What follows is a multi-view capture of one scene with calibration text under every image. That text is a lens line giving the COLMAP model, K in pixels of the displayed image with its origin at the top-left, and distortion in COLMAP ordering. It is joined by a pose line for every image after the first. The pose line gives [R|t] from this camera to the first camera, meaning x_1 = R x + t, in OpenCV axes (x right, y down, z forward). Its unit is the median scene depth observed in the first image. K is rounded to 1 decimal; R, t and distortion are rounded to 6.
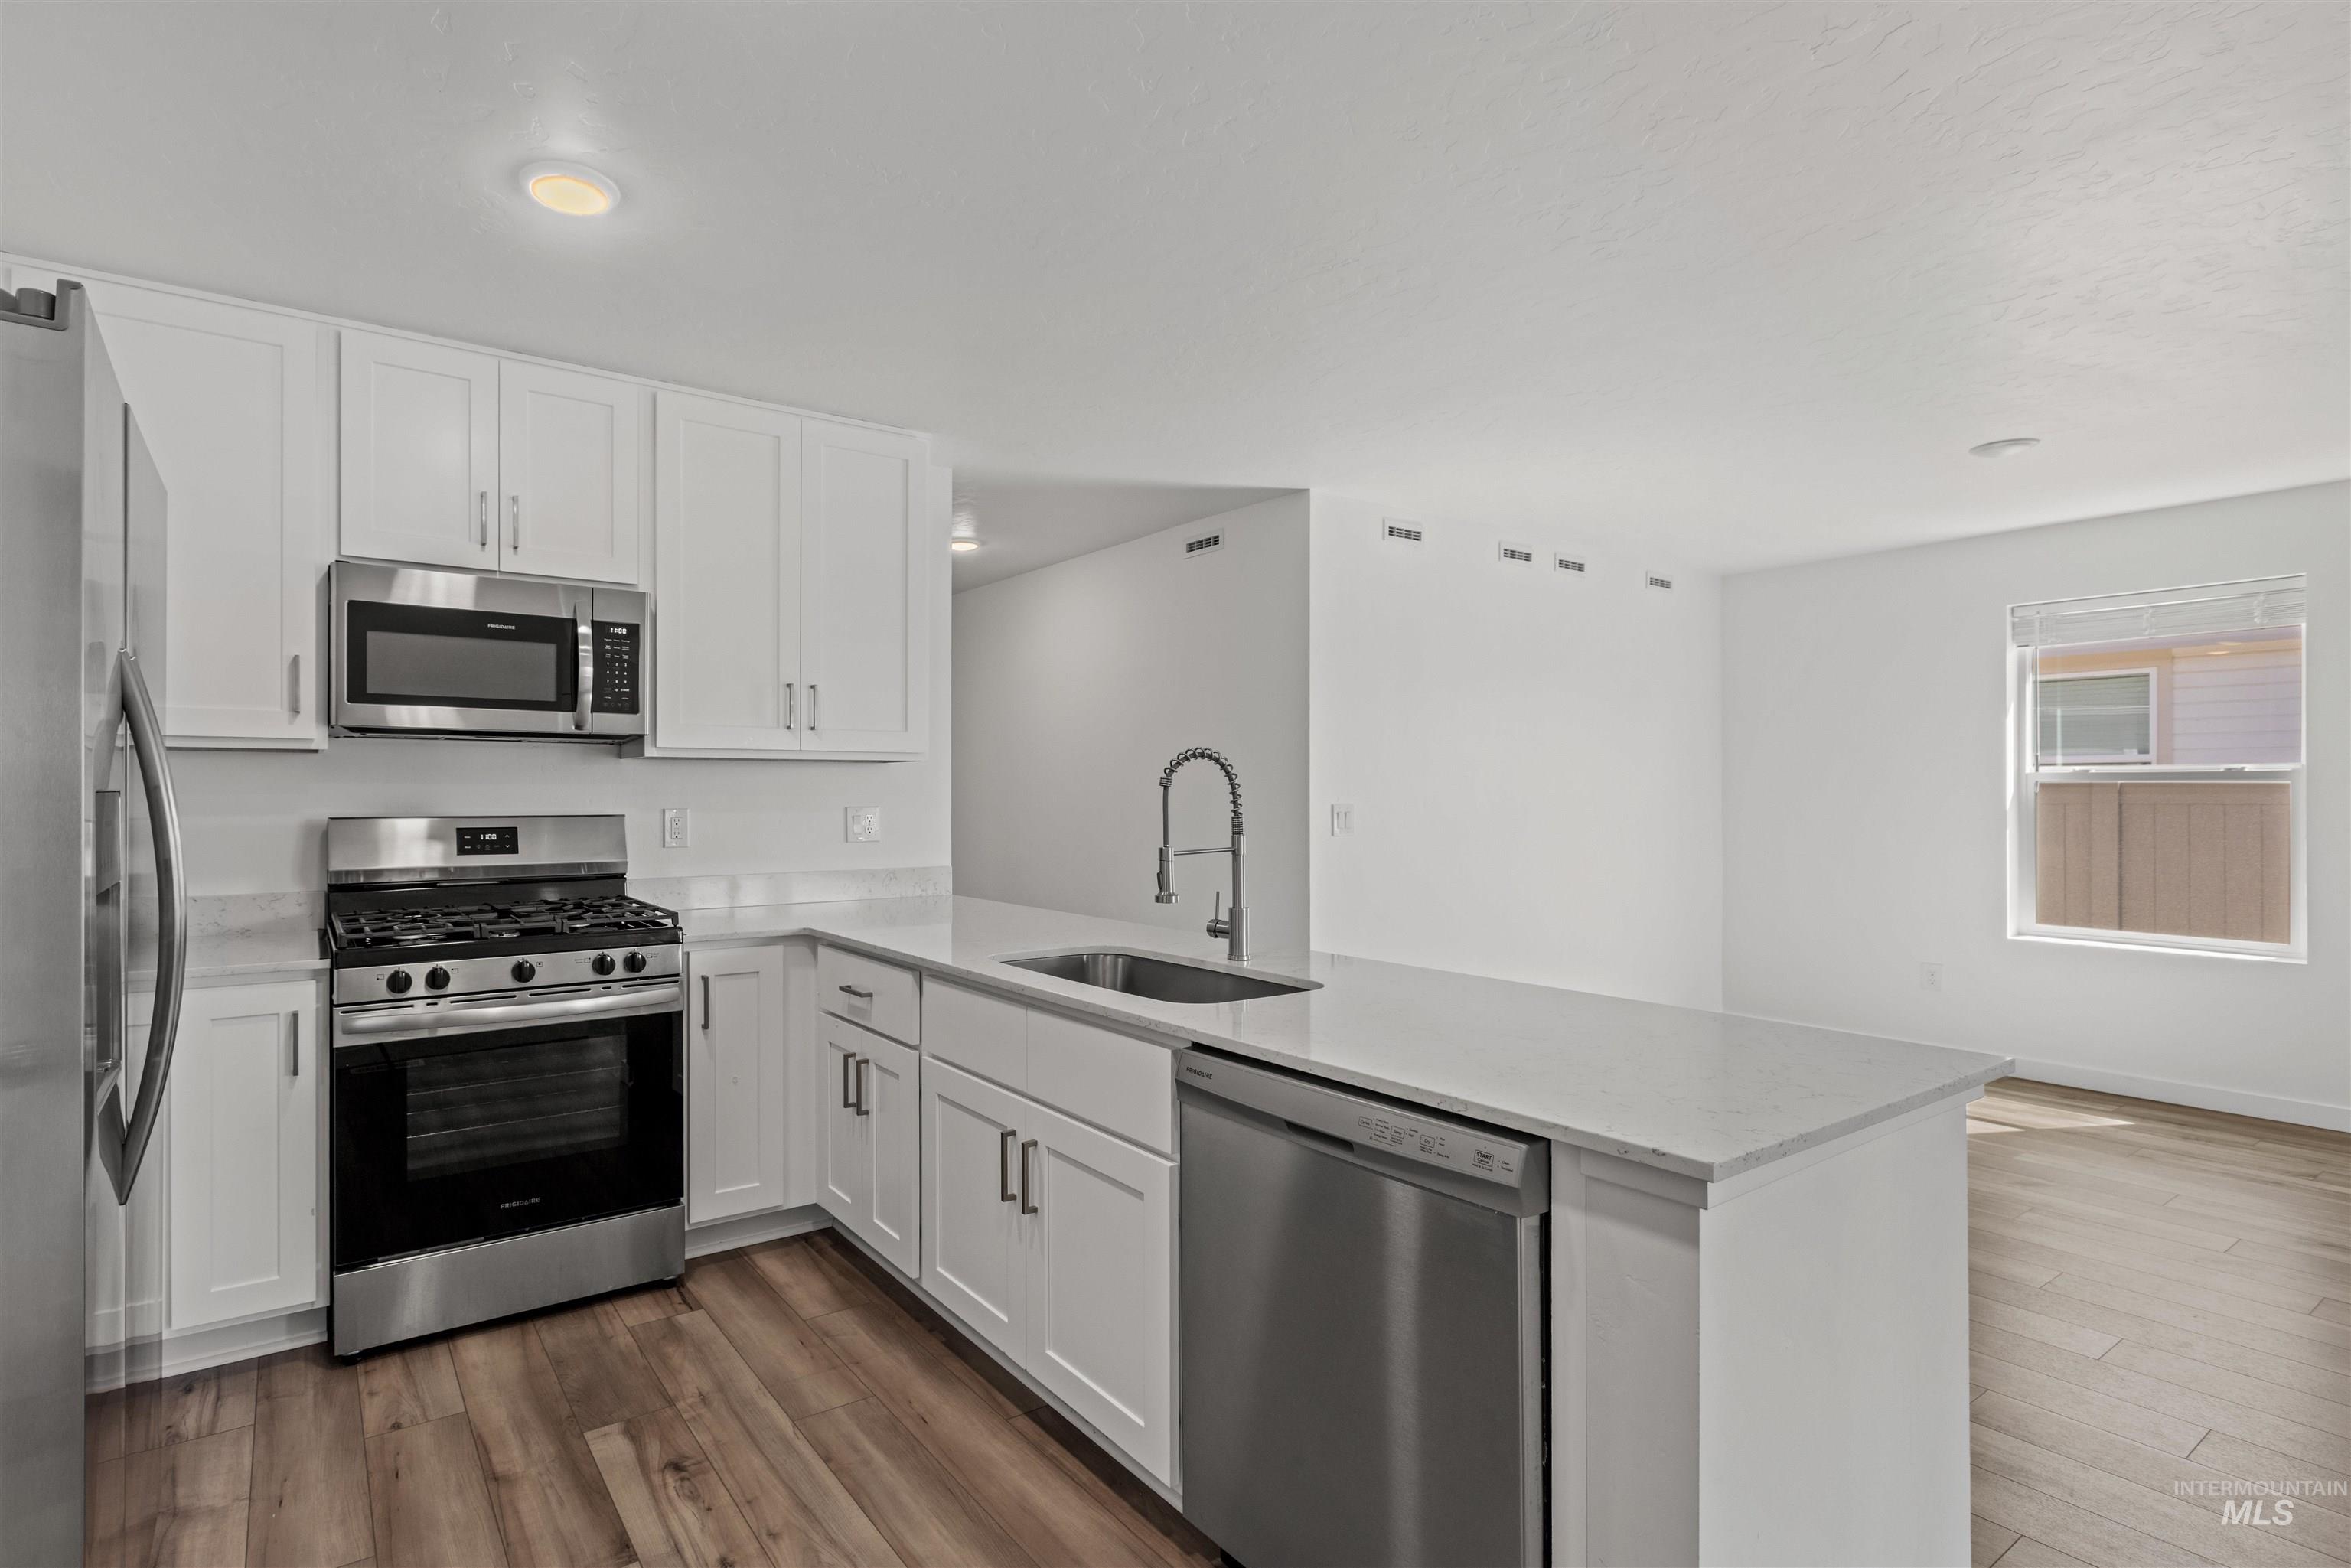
lens RADIAL K [[1113.2, 0, 1037.7], [0, 1113.2, 794.6], [0, 0, 1]] dist [-0.002484, 0.000444]
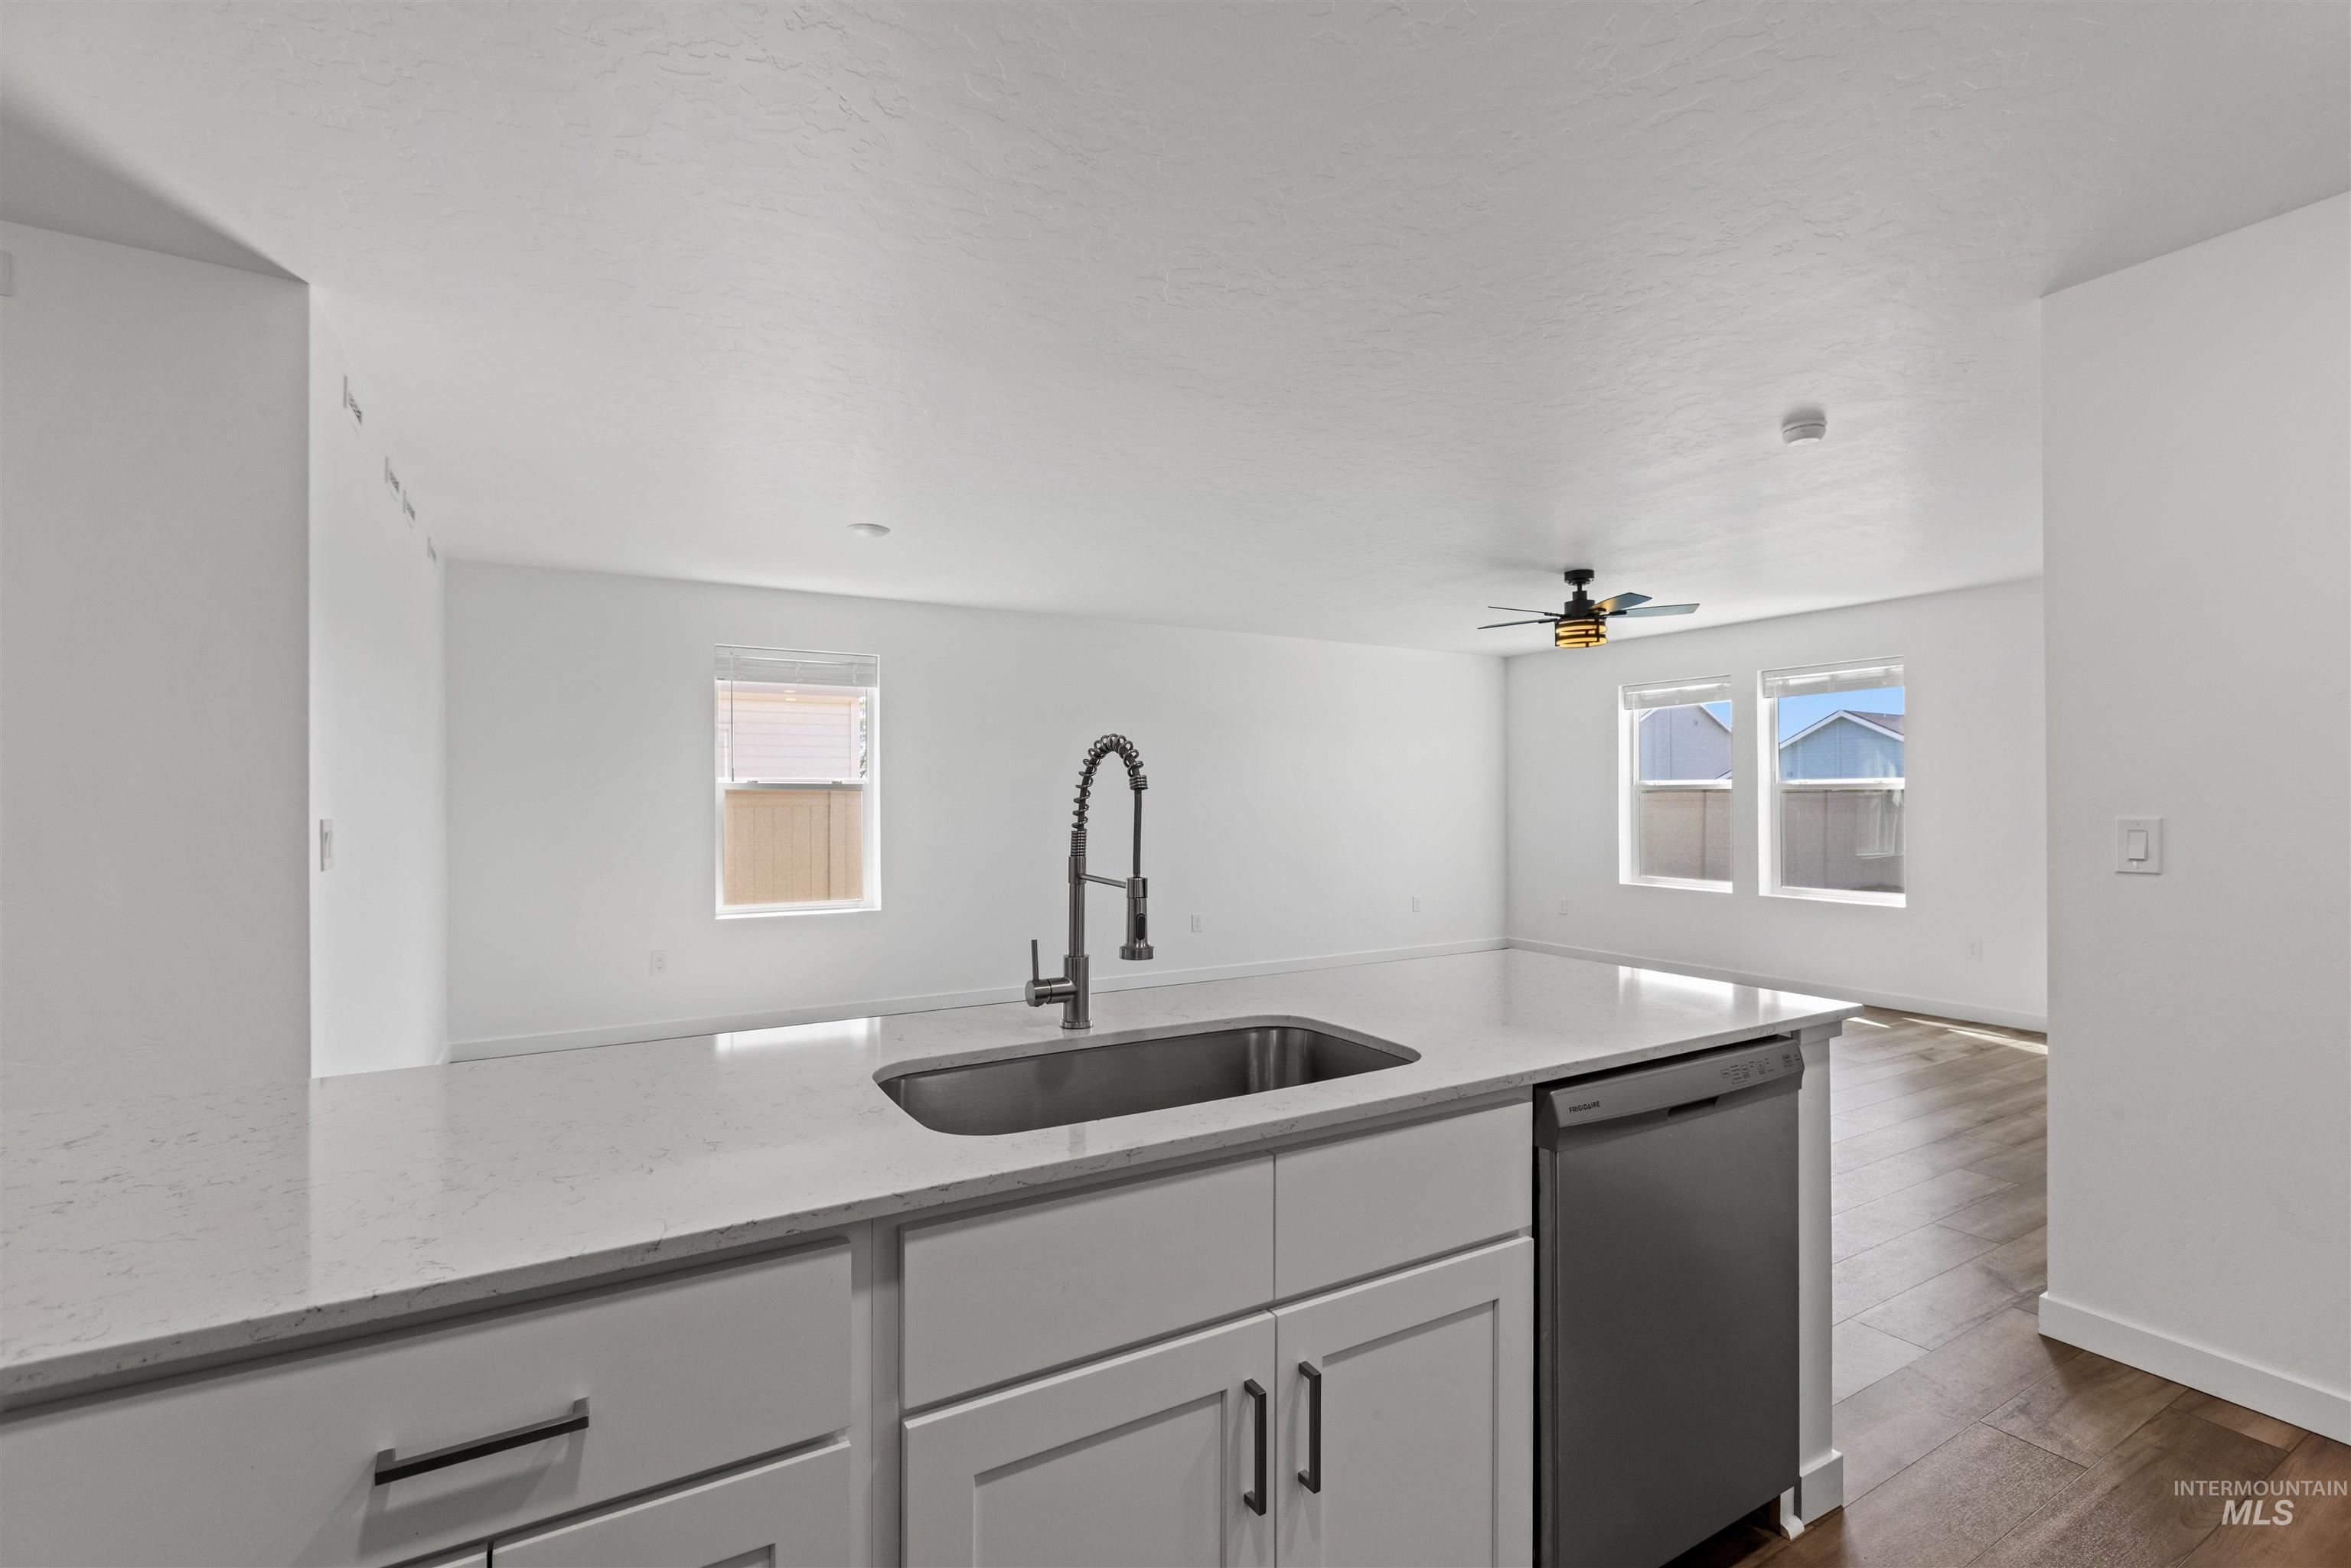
lens RADIAL K [[1055.5, 0, 1185.8], [0, 1055.5, 779.7], [0, 0, 1]] dist [-0.000762, 0.000205]
pose [[0.047828, 0.014639, 0.998748, -0.492779], [0.004867, 0.999877, -0.014889, -0.004299], [-0.998844, 0.005573, 0.047751, 0.857684]]
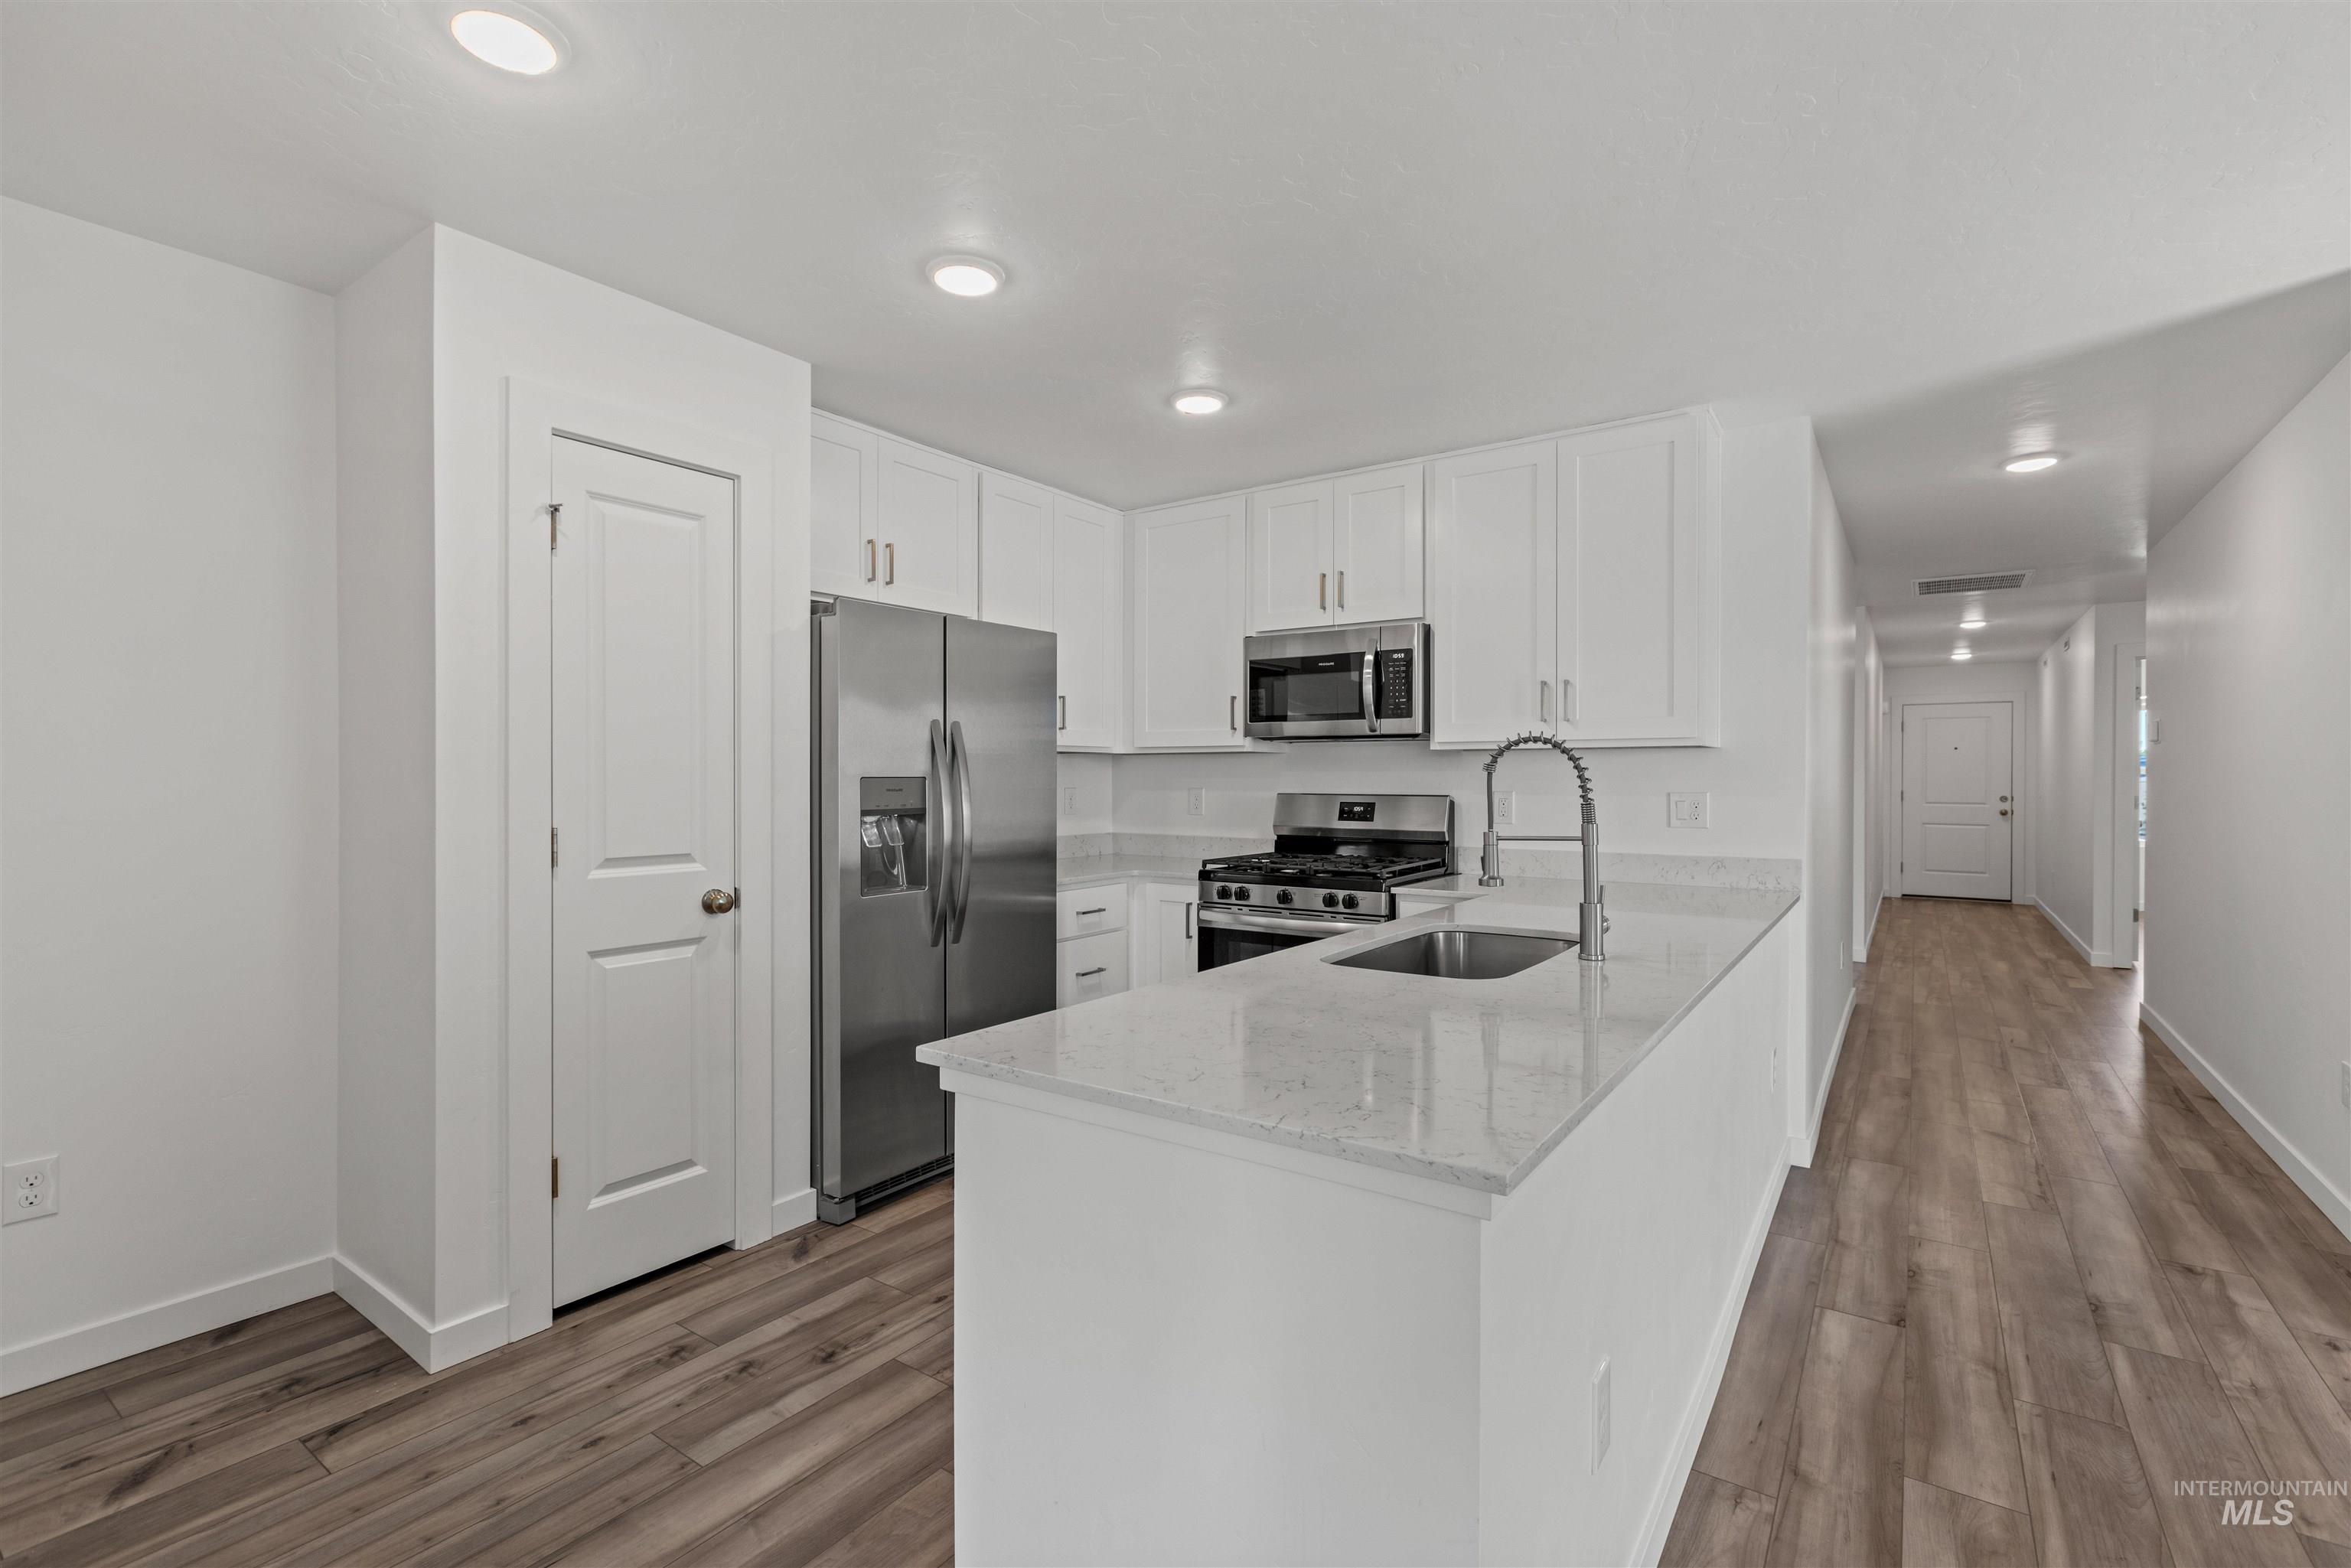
lens RADIAL K [[1055.5, 0, 1188.3], [0, 1055.5, 774.9], [0, 0, 1]] dist [-0.000762, 0.000205]
pose [[0.374113, -0.003007, -0.927378, 0.826420], [-0.002217, 0.999989, -0.004137, 0.000484], [0.927380, 0.003604, 0.374102, 0.350885]]
